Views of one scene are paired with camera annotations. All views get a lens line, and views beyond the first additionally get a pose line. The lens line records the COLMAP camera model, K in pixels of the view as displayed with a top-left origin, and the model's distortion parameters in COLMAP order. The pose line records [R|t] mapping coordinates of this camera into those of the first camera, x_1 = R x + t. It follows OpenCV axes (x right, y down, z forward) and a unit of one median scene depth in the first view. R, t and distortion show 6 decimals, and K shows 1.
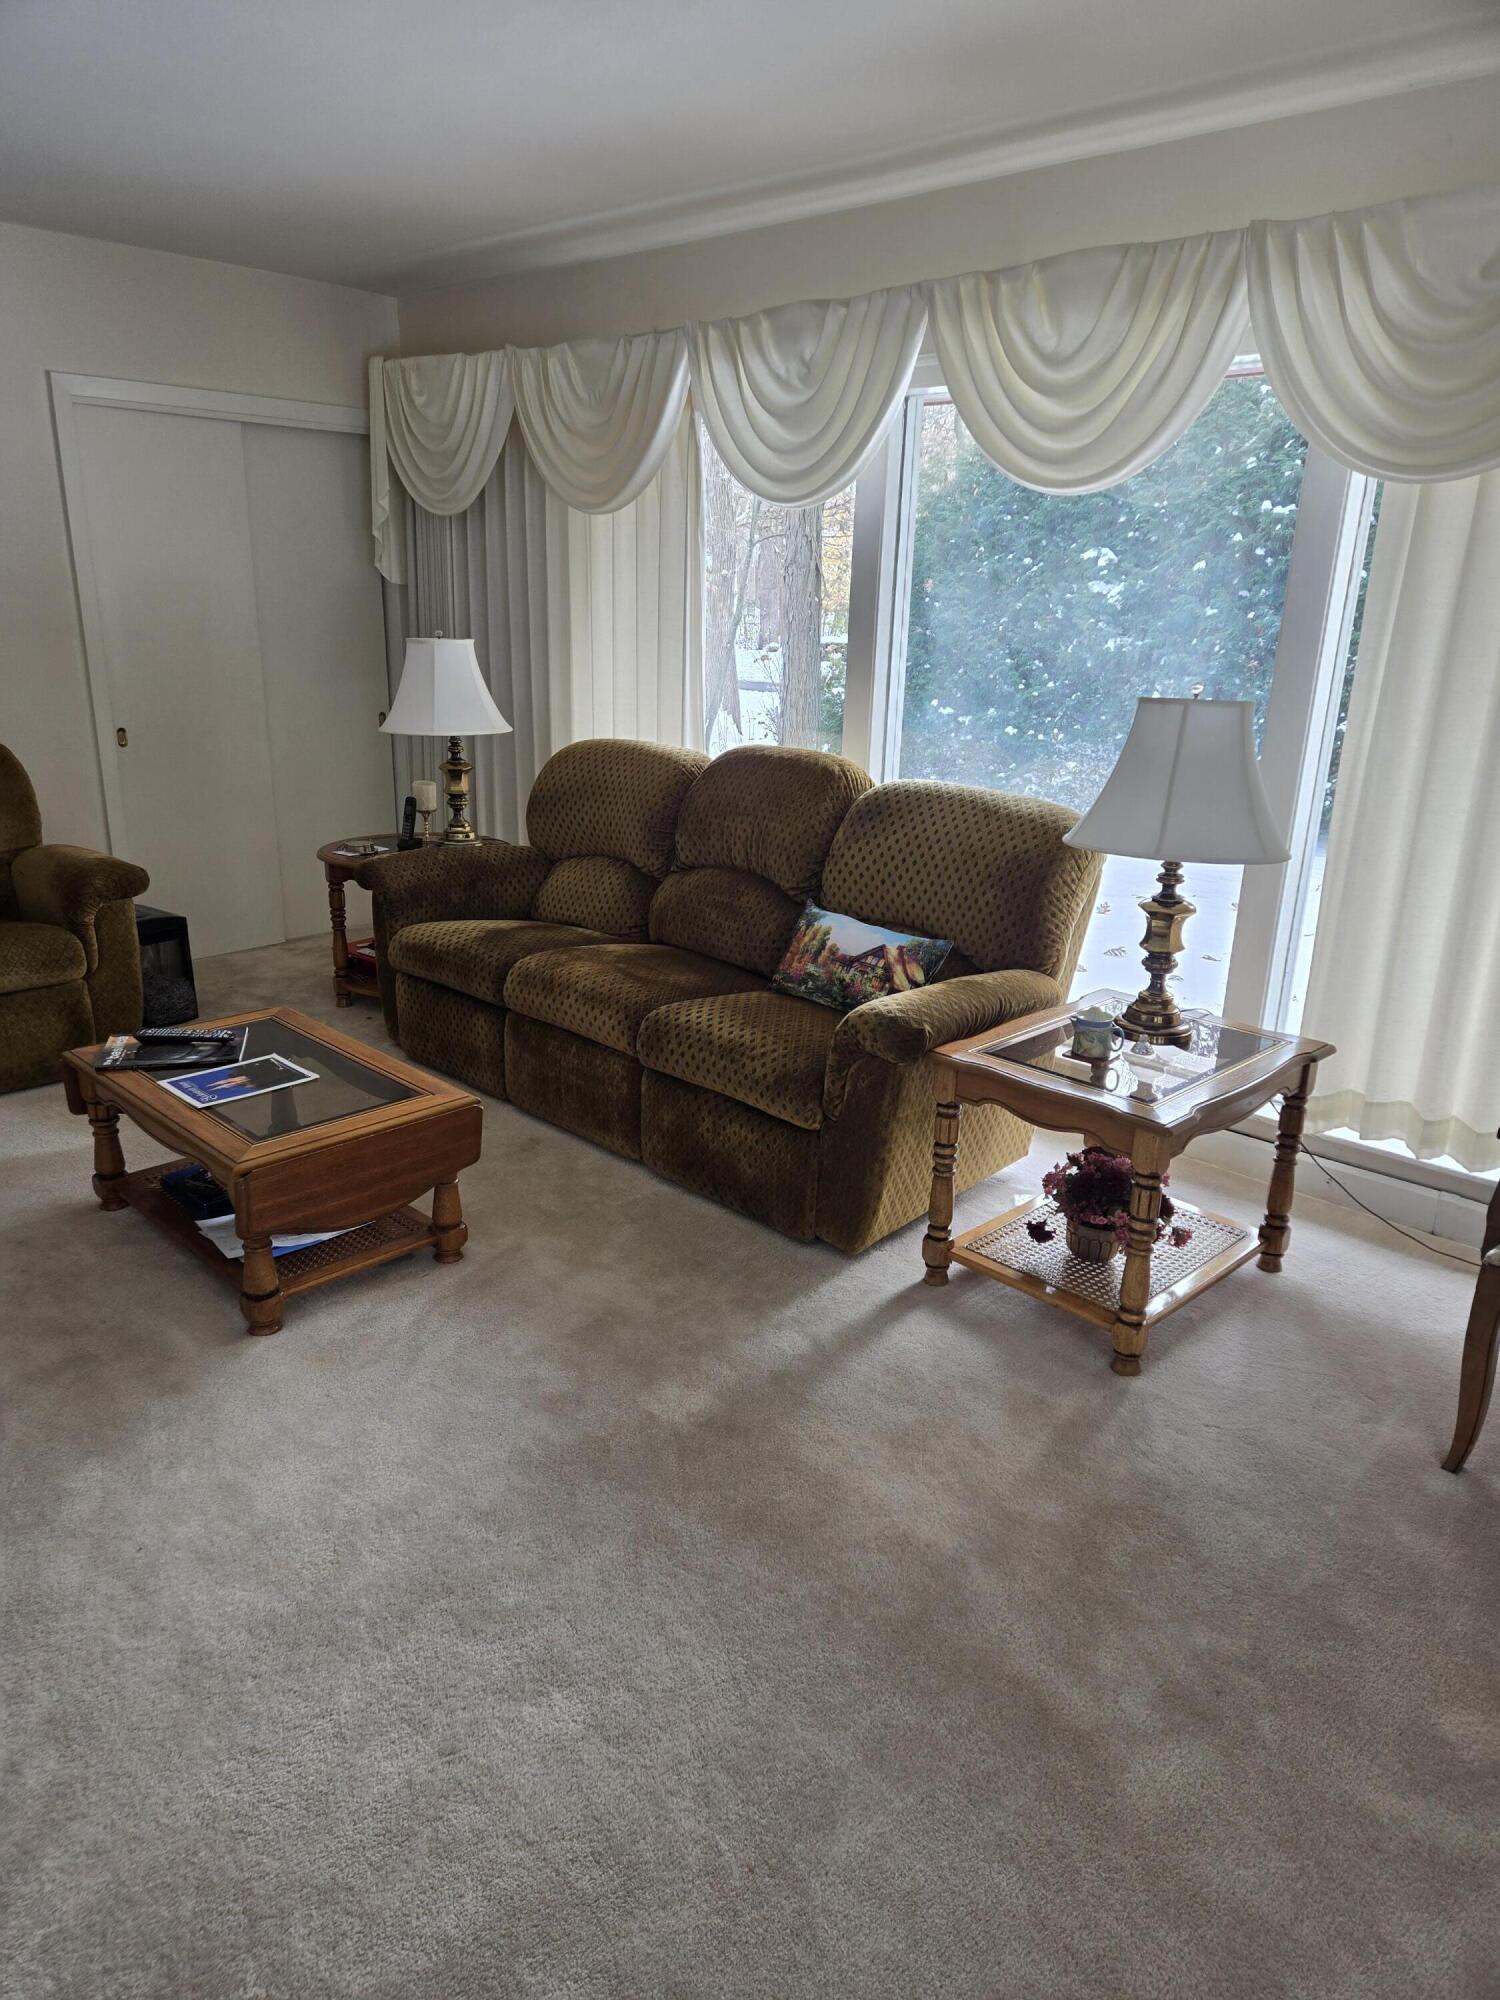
lens RADIAL K [[1301.8, 0, 738.3], [0, 1301.8, 1008.1], [0, 0, 1]] dist [0.062314, -0.031700]
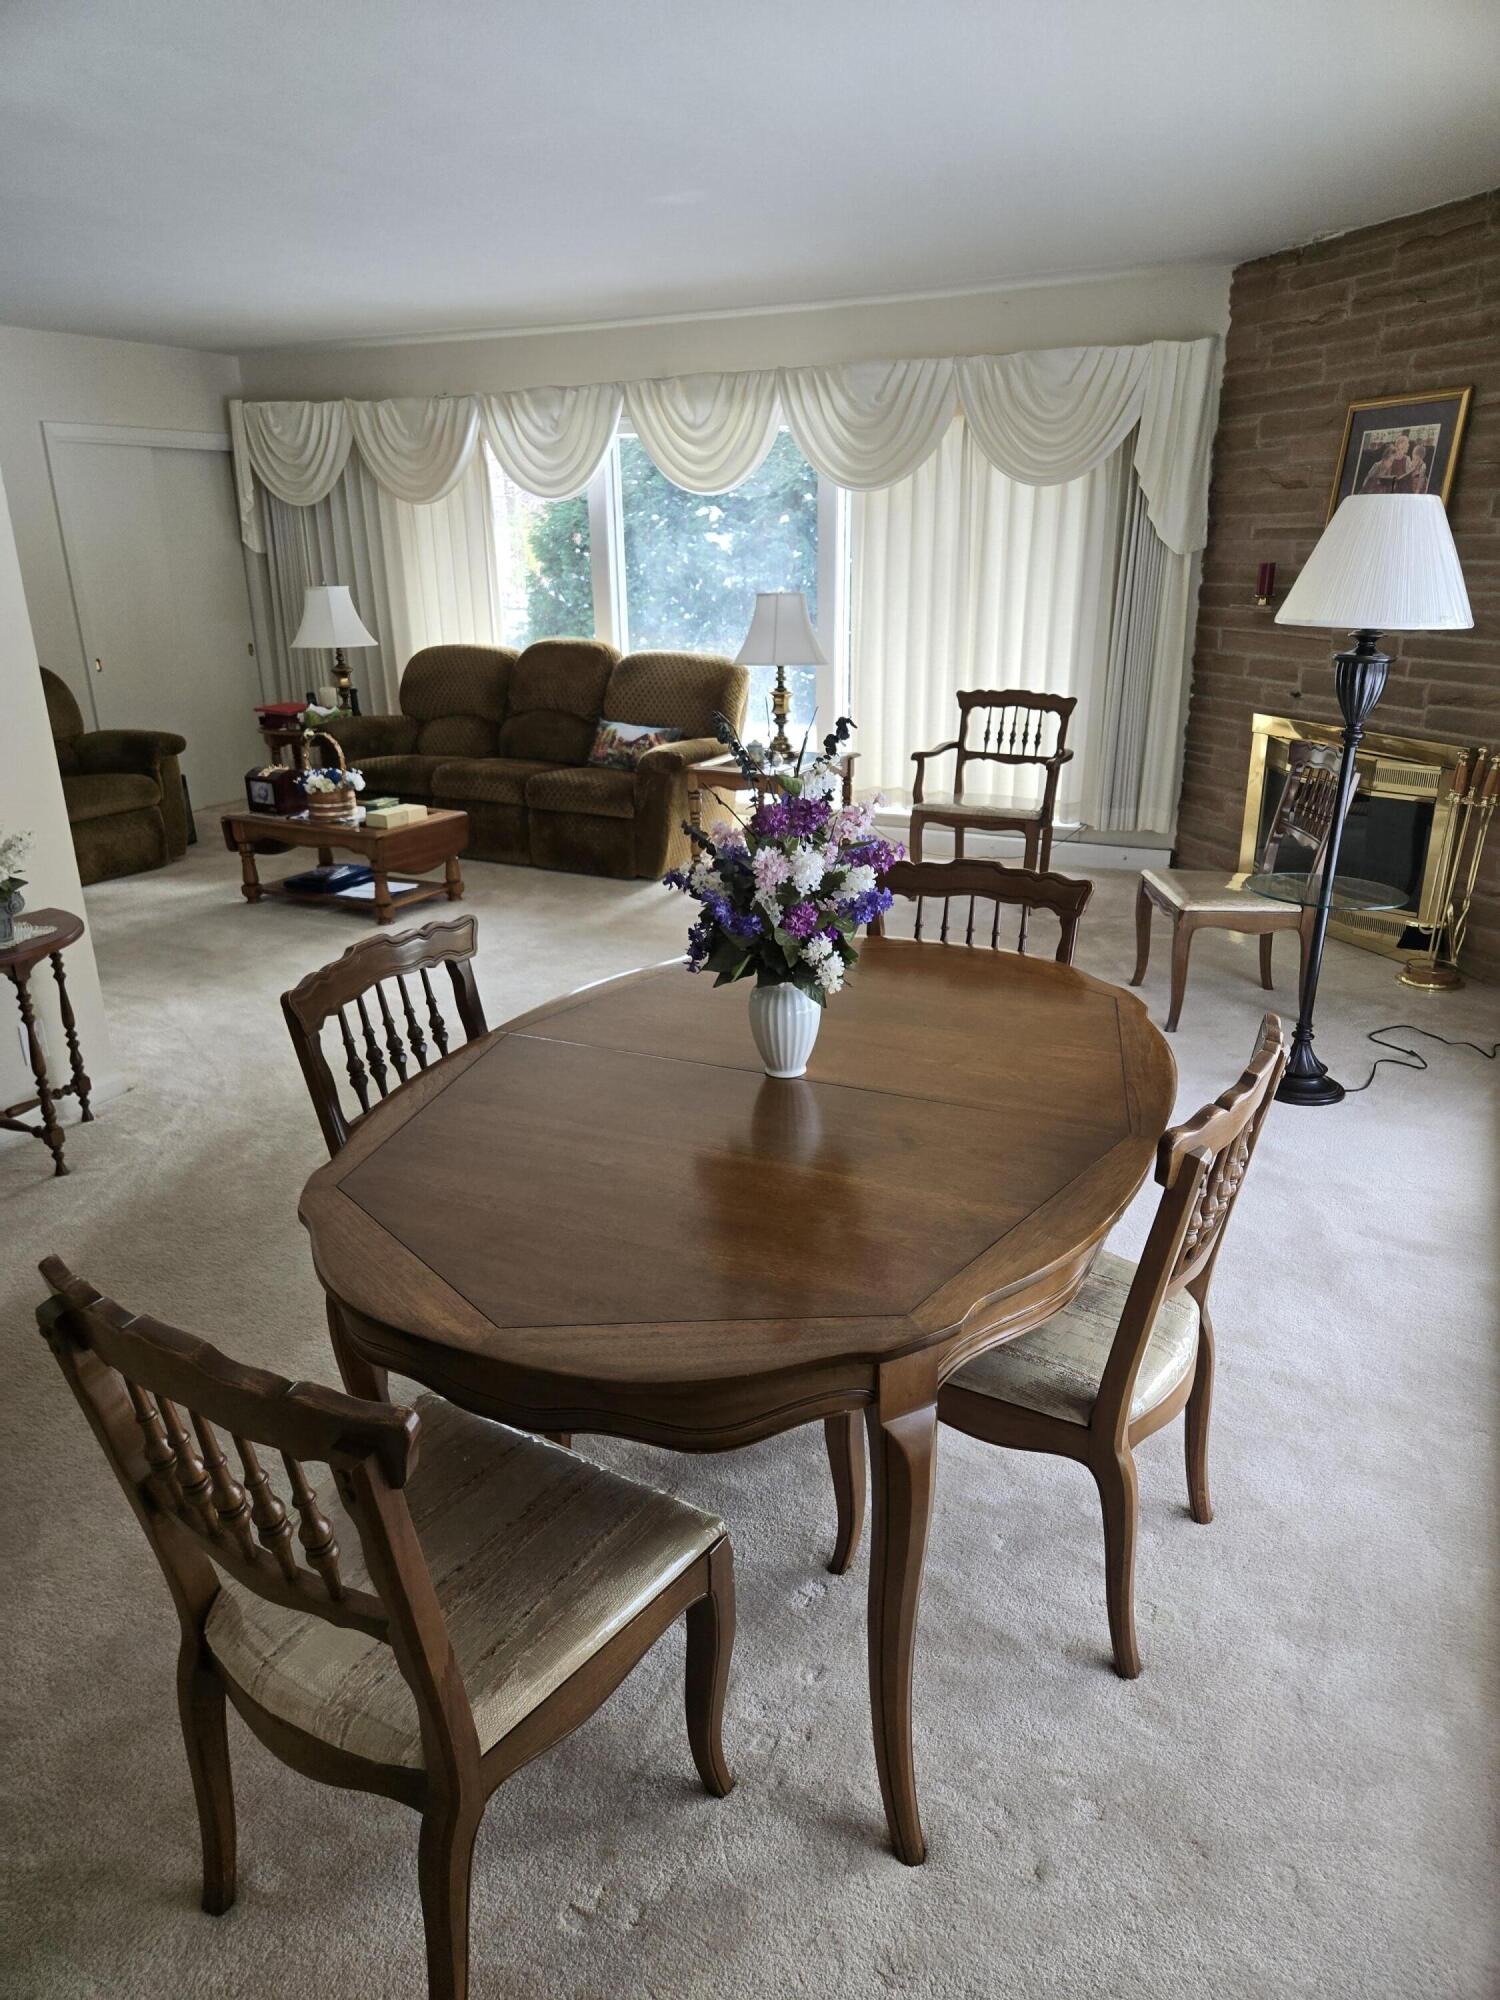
lens RADIAL K [[1321.2, 0, 750.0], [0, 1321.2, 1000.0], [0, 0, 1]] dist [0.089037, -0.082535]
pose [[0.957368, -0.126785, 0.259562, -0.287479], [0.120944, 0.991916, 0.038419, 0.272290], [-0.262334, -0.005389, 0.964962, -0.891977]]
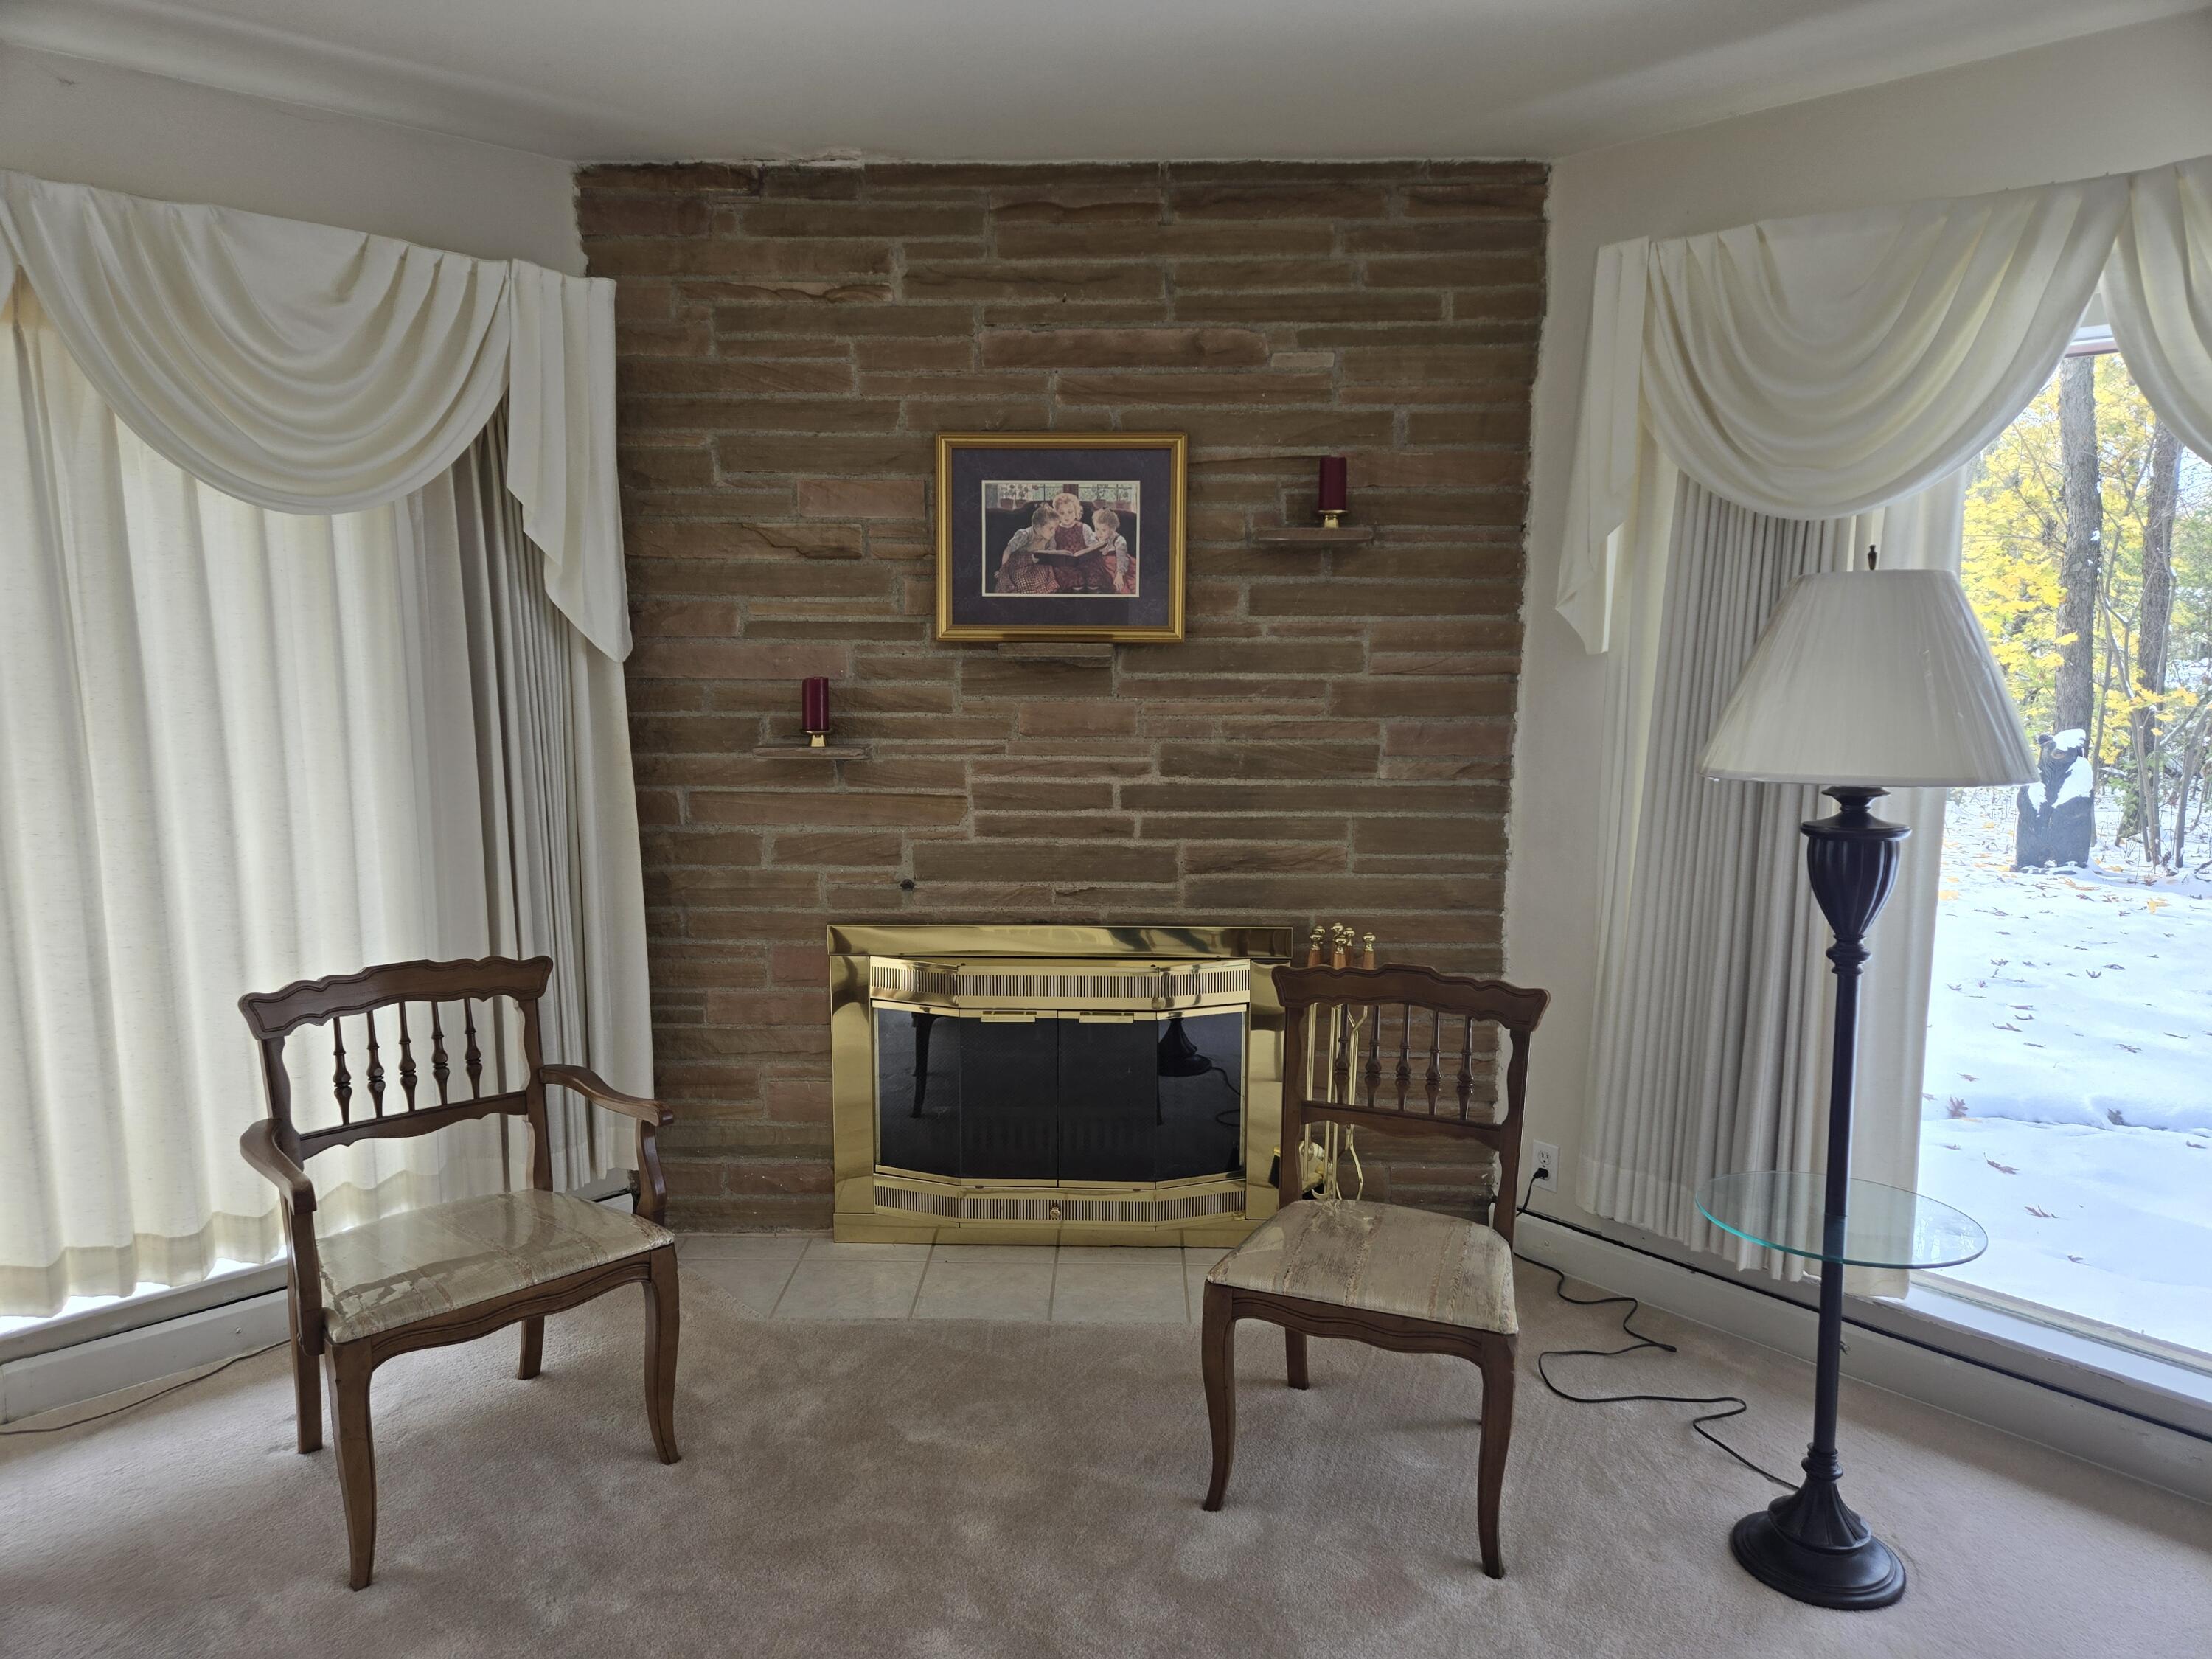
lens RADIAL K [[1452.8, 0, 1103.1], [0, 1452.8, 852.2], [0, 0, 1]] dist [0.083215, -0.075043]
pose [[0.049249, -0.178491, 0.982708, -0.224829], [0.305424, 0.939462, 0.155330, -0.075705], [-0.950942, 0.292493, 0.100783, 0.190360]]
